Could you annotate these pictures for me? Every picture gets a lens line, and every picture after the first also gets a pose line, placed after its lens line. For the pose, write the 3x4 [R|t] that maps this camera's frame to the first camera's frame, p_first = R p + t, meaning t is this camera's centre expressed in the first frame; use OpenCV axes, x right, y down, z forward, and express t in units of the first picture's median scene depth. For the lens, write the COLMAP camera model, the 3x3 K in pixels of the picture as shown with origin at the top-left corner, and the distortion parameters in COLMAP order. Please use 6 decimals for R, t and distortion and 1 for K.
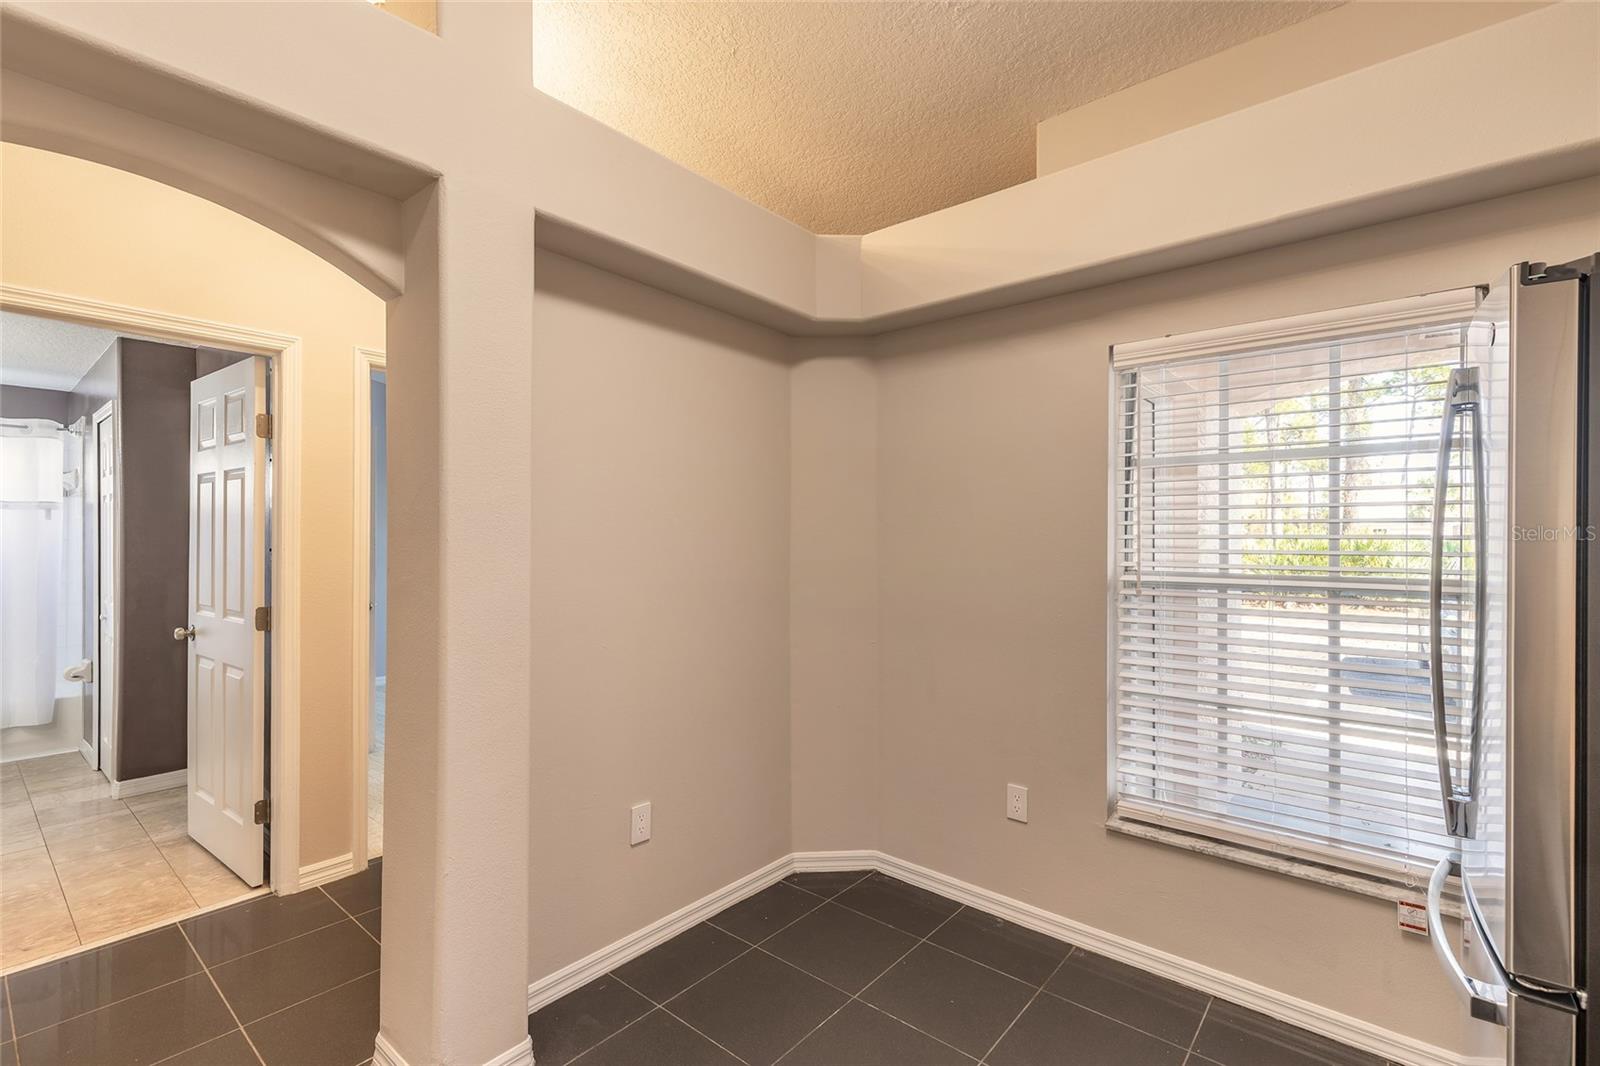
lens RADIAL K [[724.1, 0, 798.7], [0, 724.1, 539.7], [0, 0, 1]] dist [0.011226, -0.000990]
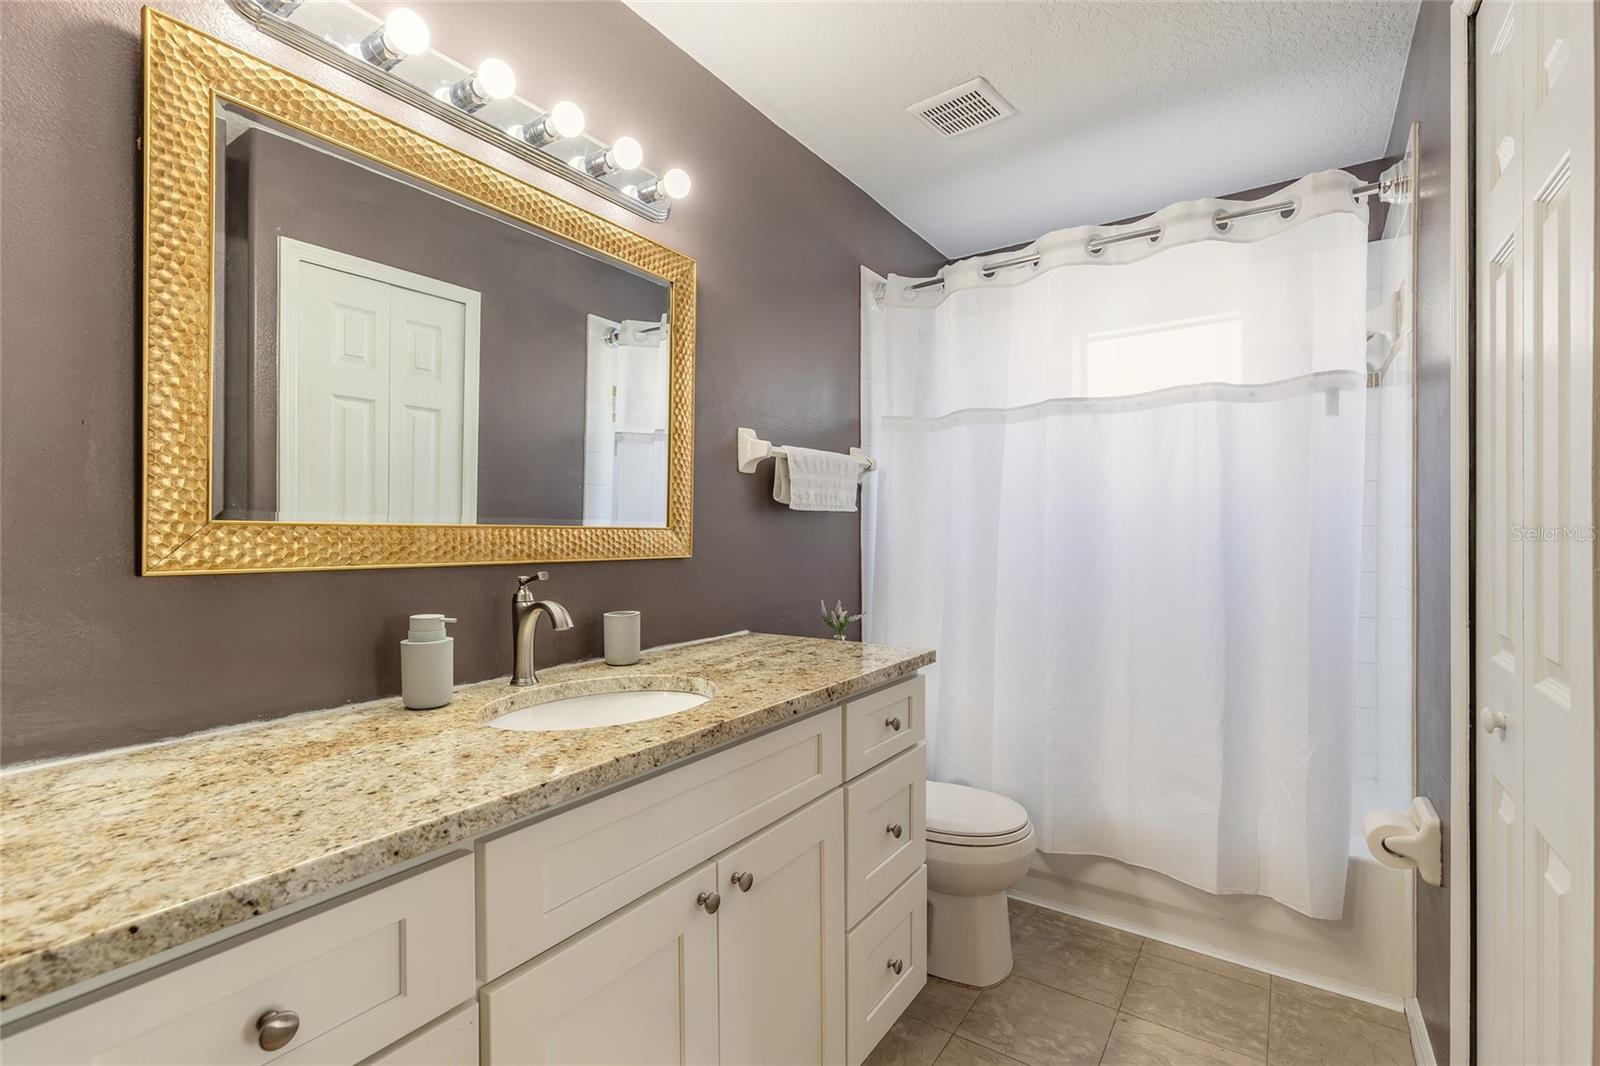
lens RADIAL K [[724.1, 0, 799.6], [0, 724.1, 529.4], [0, 0, 1]] dist [0.011226, -0.000990]
pose [[0.115720, -0.001099, -0.993281, -0.647202], [0.003290, 0.999994, -0.000723, 0.037411], [0.993276, -0.003185, 0.115723, 0.649133]]
